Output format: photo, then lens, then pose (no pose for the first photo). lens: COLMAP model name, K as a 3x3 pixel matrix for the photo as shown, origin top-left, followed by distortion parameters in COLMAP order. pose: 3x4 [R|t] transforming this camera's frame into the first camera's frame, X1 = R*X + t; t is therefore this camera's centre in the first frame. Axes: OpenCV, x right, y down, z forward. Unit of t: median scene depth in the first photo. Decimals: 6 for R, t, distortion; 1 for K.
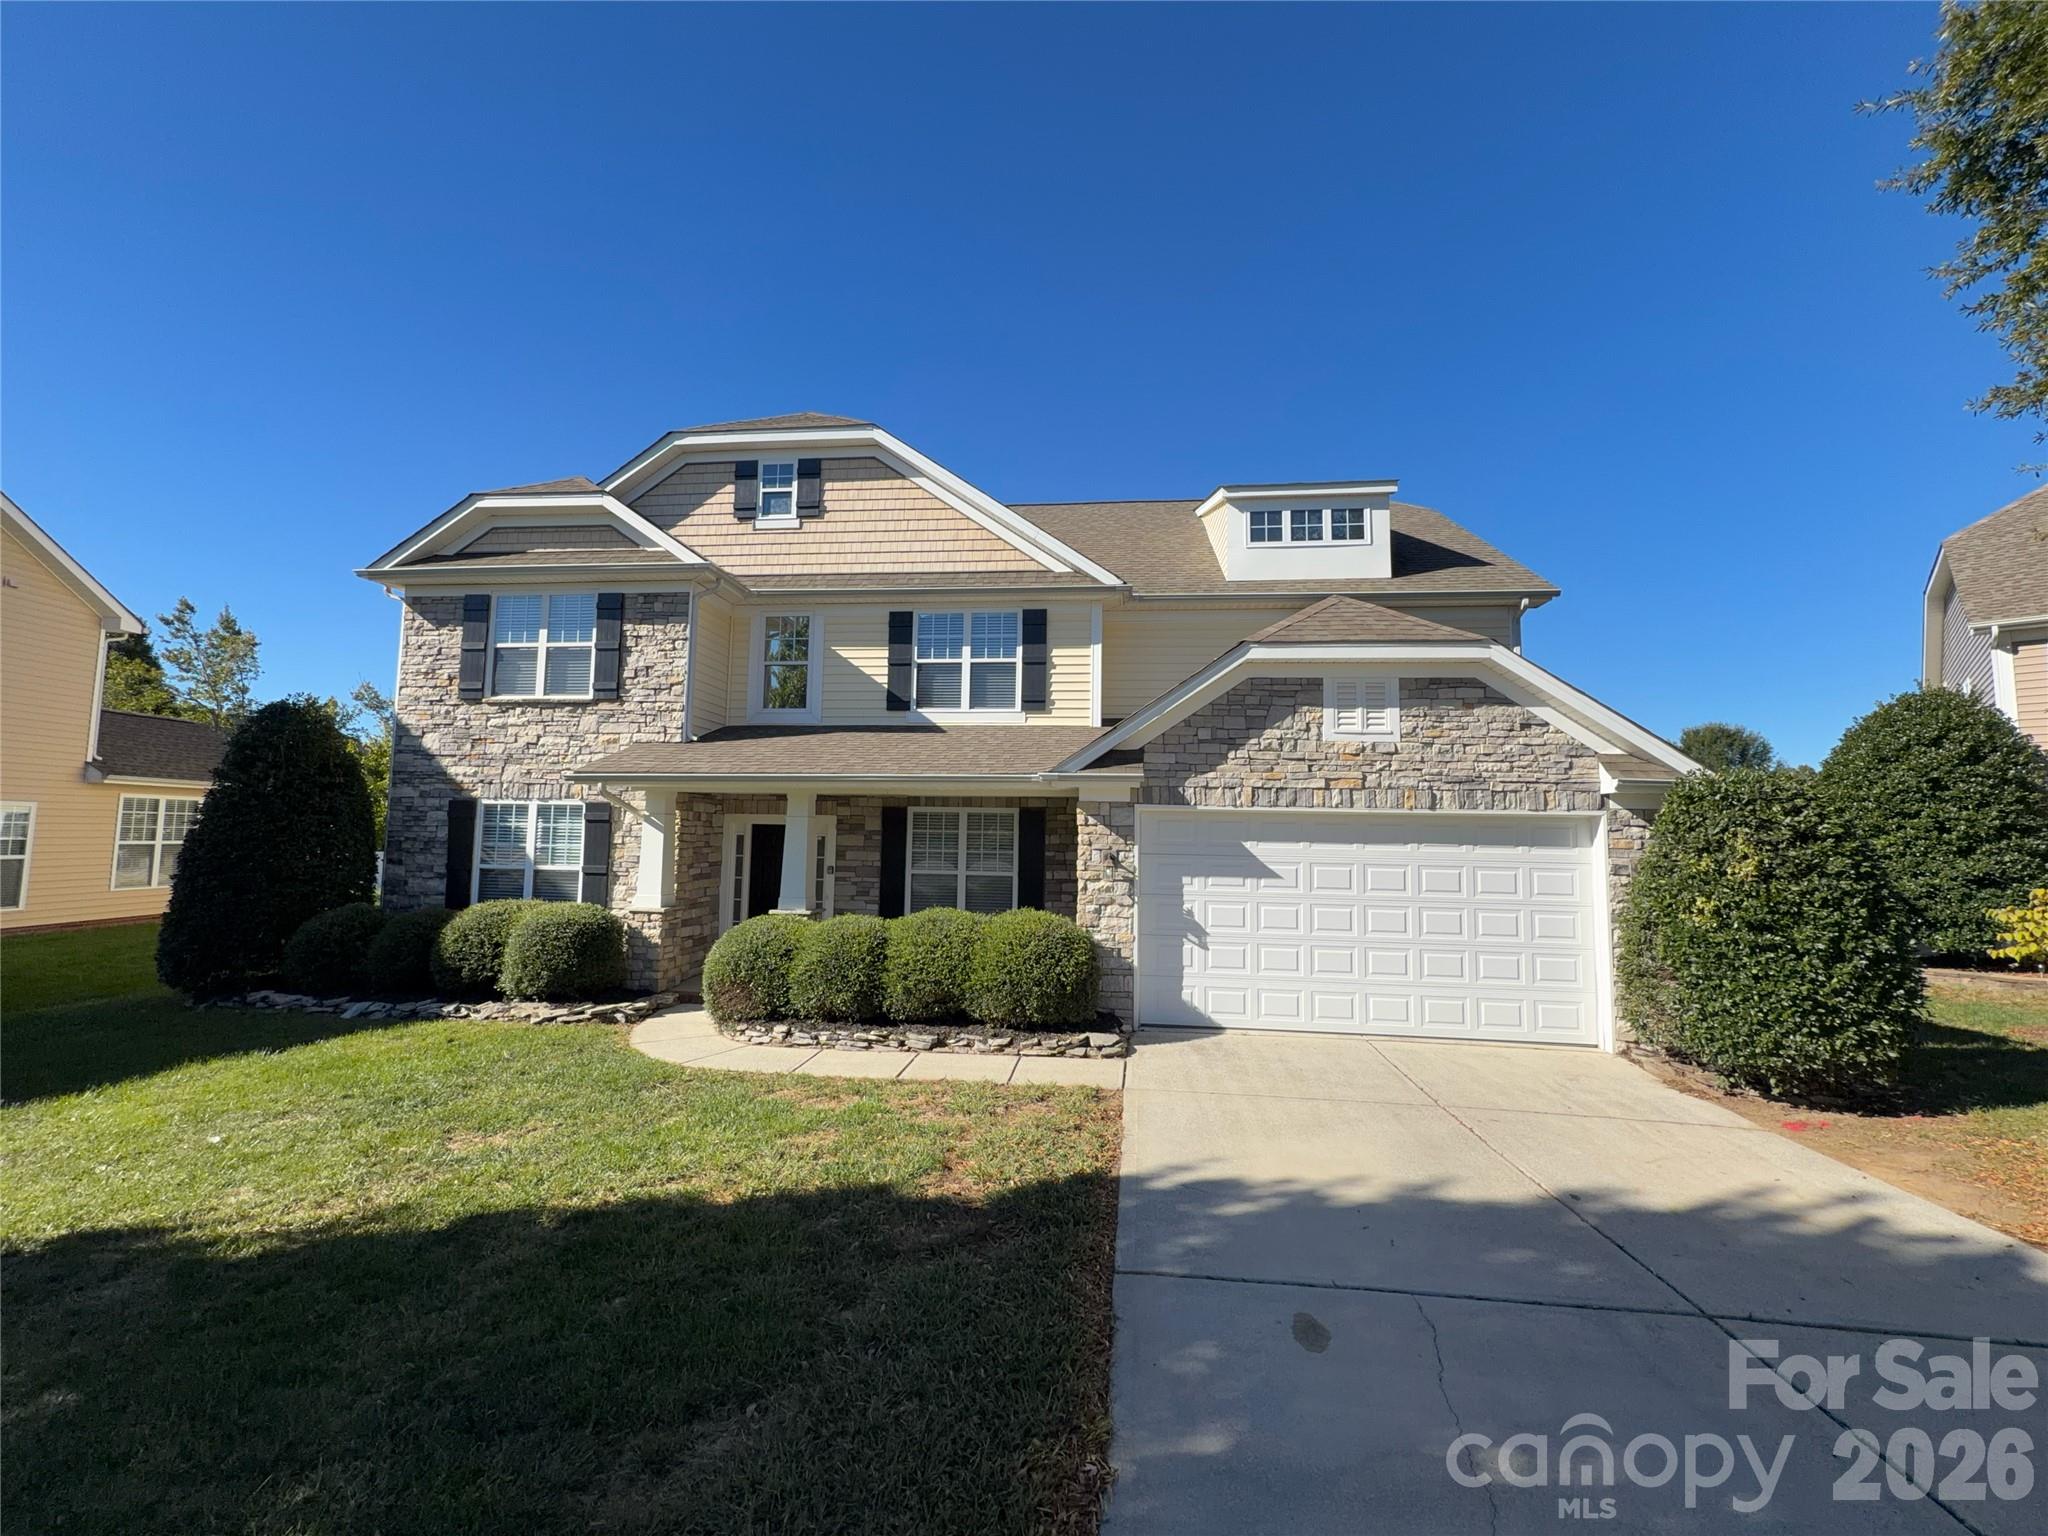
lens RADIAL K [[841.7, 0, 1018.4], [0, 841.7, 763.2], [0, 0, 1]] dist [-0.000244, 0.000076]
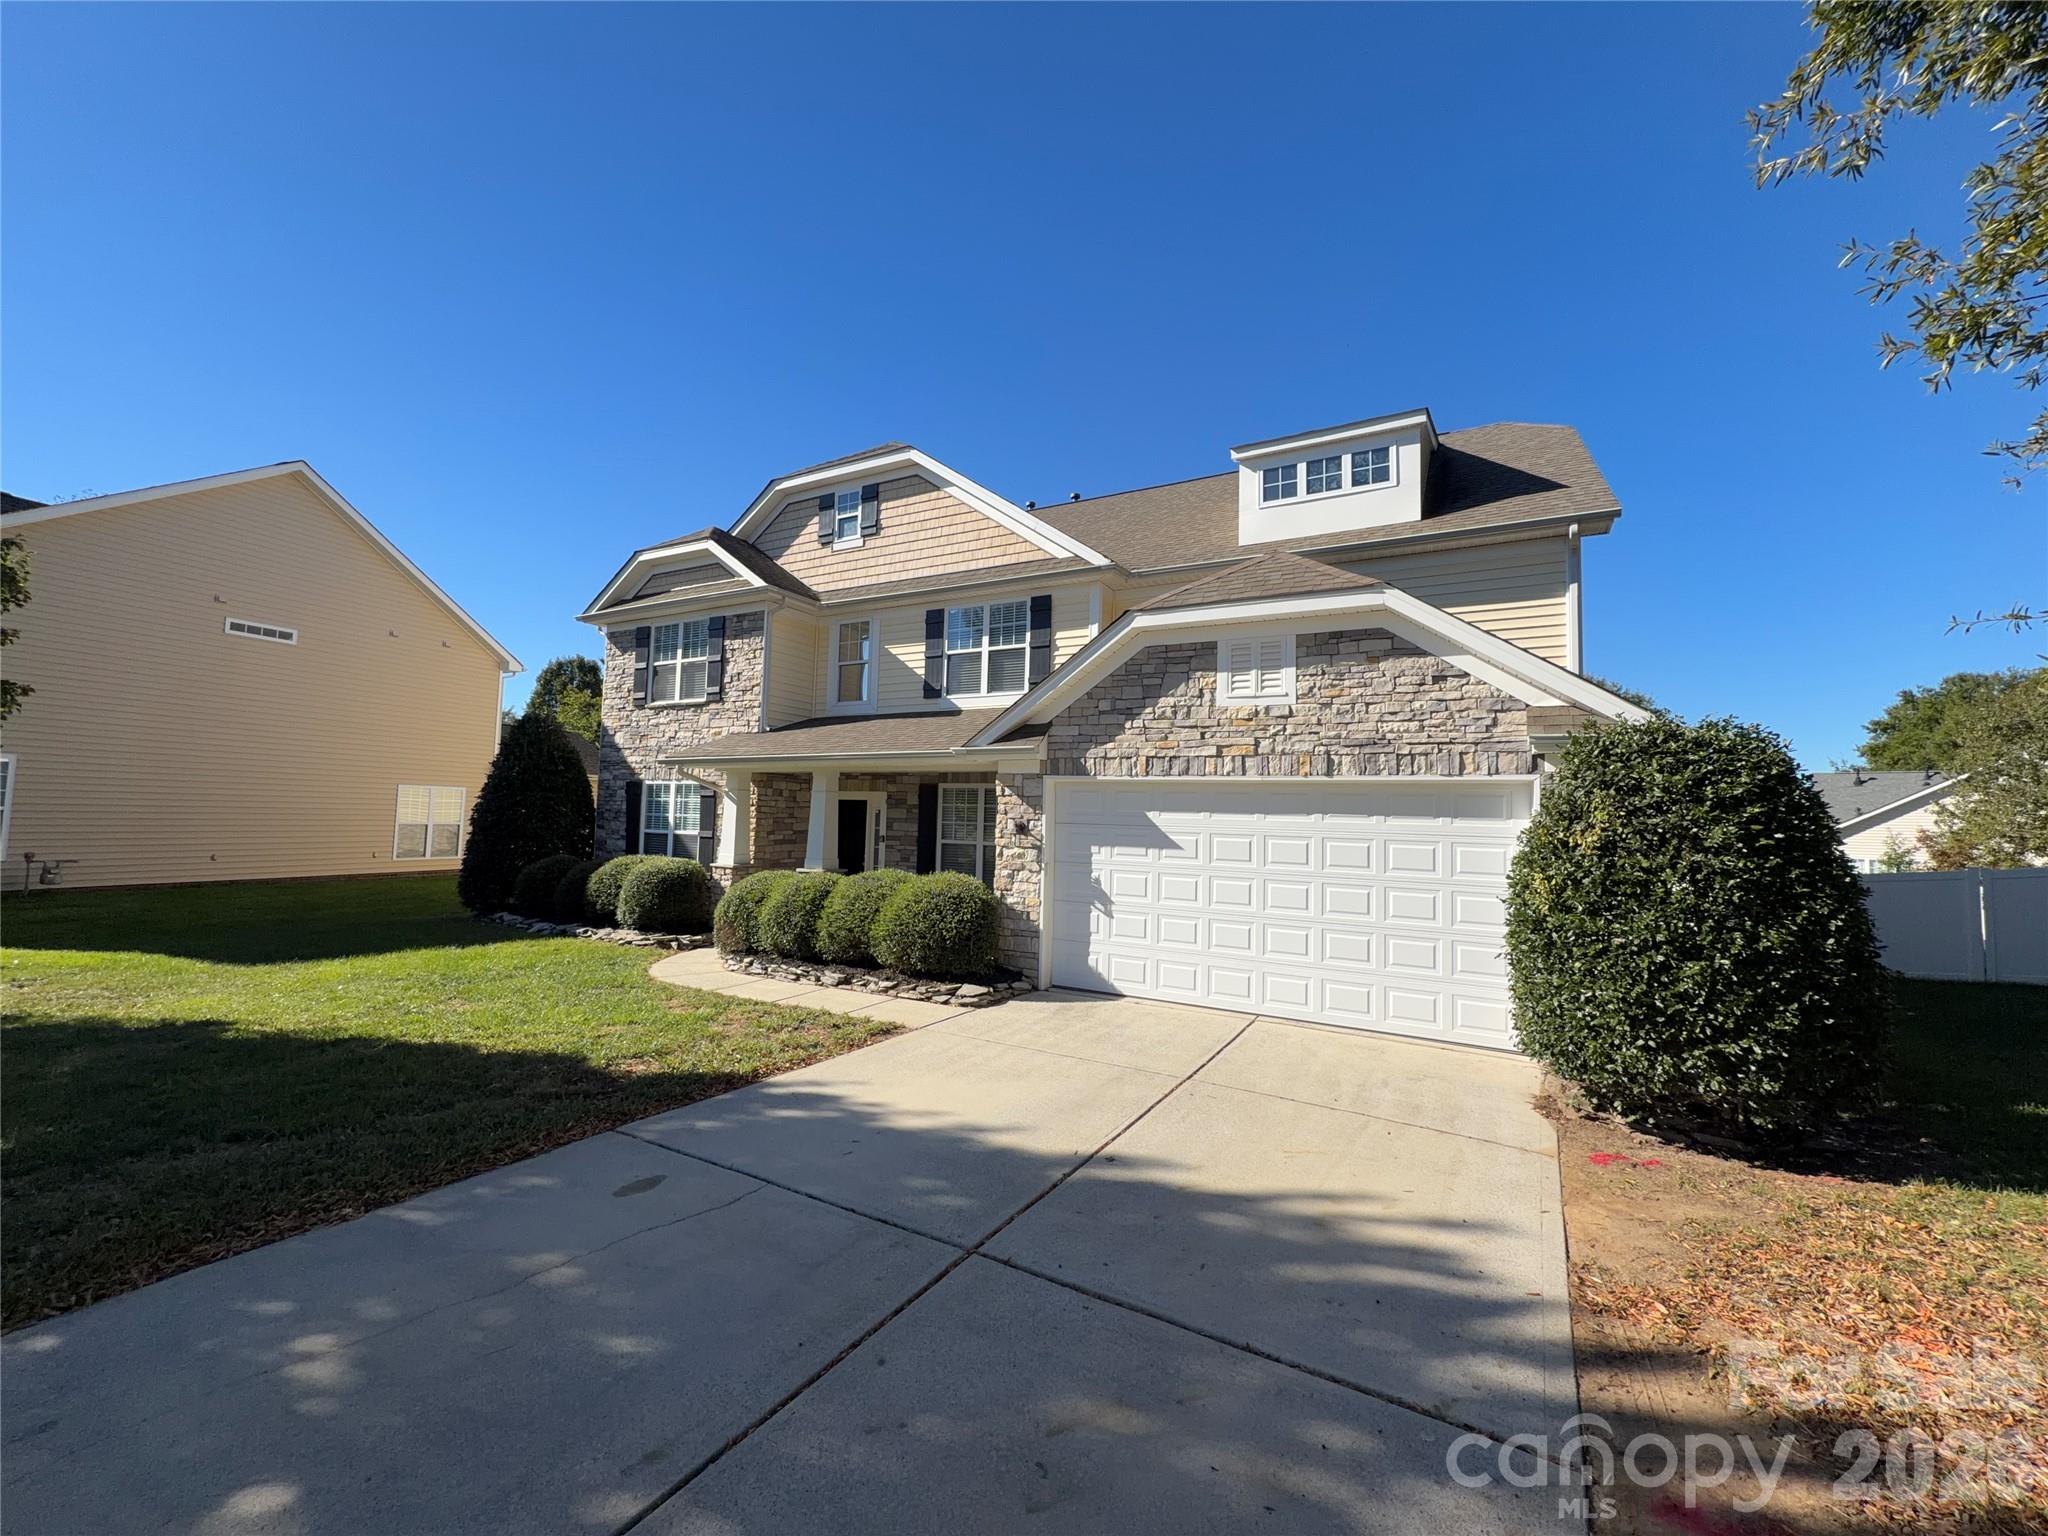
lens RADIAL K [[816.2, 0, 1017.9], [0, 816.2, 765.6], [0, 0, 1]] dist [-0.000326, -0.000052]
pose [[0.920441, -0.018117, -0.390461, 0.419425], [0.023493, 0.999684, 0.008996, 0.022042], [0.390174, -0.017453, 0.920576, 0.043636]]
